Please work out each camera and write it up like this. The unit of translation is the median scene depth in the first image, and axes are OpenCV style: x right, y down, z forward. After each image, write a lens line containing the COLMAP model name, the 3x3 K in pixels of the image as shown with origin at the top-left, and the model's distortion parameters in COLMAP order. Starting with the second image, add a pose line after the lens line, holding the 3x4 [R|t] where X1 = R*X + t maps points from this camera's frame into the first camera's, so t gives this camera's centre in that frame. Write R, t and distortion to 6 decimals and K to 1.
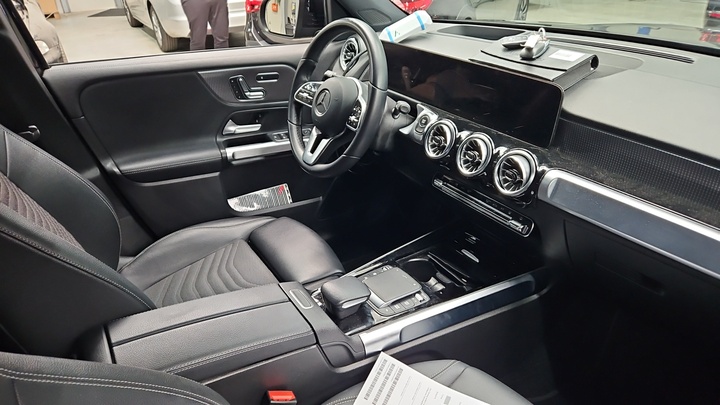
lens RADIAL K [[474.3, 0, 359.8], [0, 474.3, 202.8], [0, 0, 1]] dist [-0.035468, -0.009075]
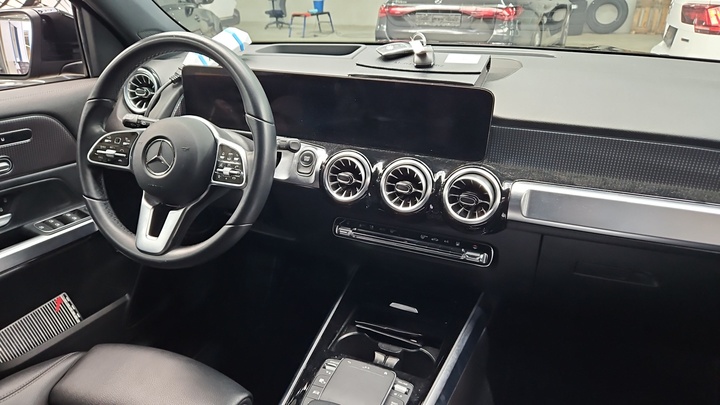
lens RADIAL K [[474.3, 0, 359.8], [0, 474.3, 204.8], [0, 0, 1]] dist [-0.035468, -0.009075]
pose [[0.804859, -0.210790, 0.554769, -0.235118], [0.255948, 0.966682, -0.004030, -0.075270], [-0.535436, 0.145236, 0.831994, 0.325946]]
